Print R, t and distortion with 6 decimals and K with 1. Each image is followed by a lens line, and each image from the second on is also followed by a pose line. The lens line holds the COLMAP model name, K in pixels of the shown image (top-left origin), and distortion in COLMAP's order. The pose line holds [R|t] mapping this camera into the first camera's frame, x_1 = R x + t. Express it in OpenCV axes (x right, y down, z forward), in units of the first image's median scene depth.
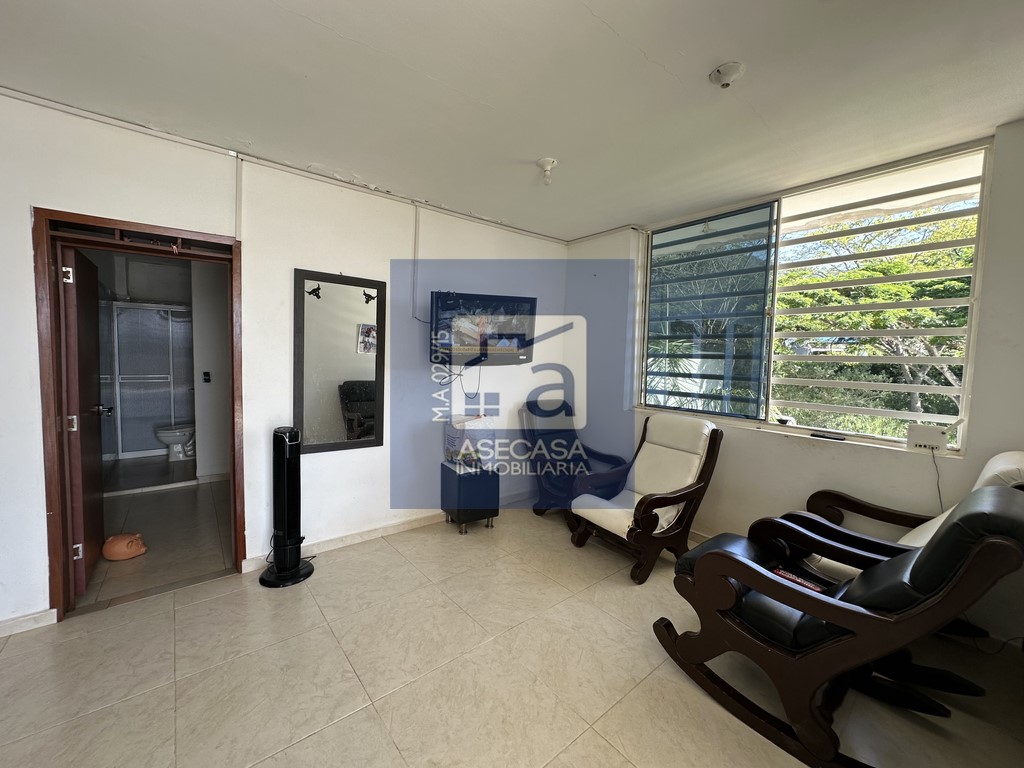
lens RADIAL K [[410.0, 0, 508.4], [0, 410.0, 382.0], [0, 0, 1]] dist [-0.000170, -0.000101]
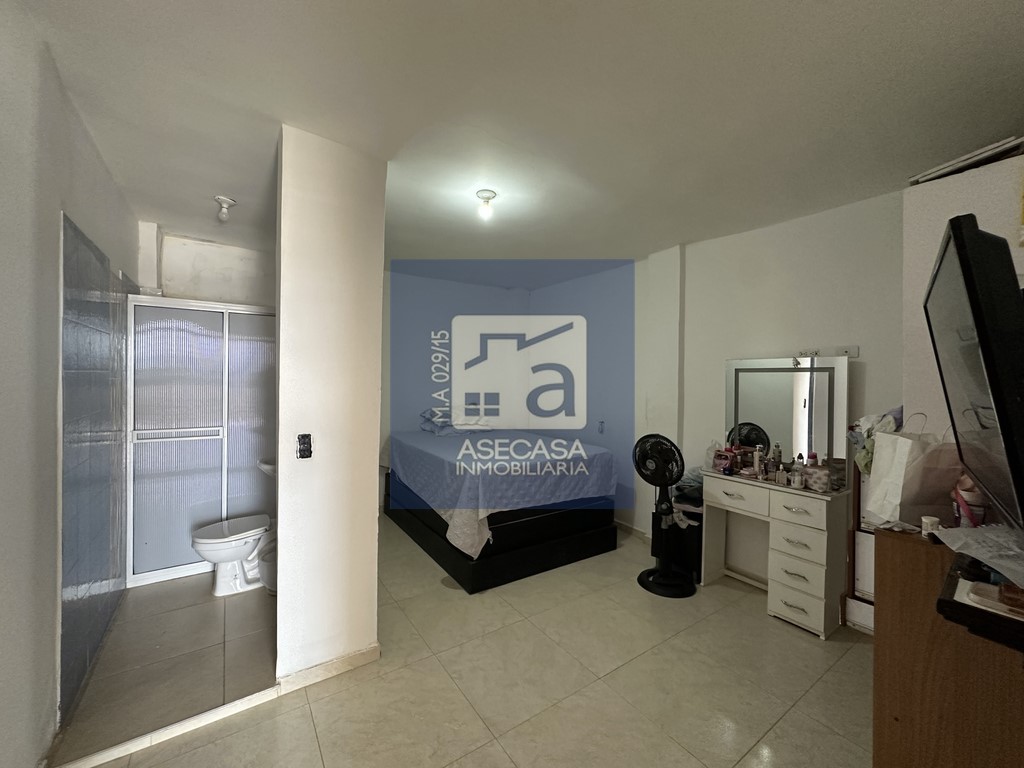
lens RADIAL K [[410.0, 0, 515.2], [0, 410.0, 381.2], [0, 0, 1]] dist [-0.000170, -0.000101]
pose [[0.998026, -0.009154, -0.062139, -0.410200], [0.005505, 0.998263, -0.058655, -0.046676], [0.062568, 0.058197, 0.996342, 0.484911]]
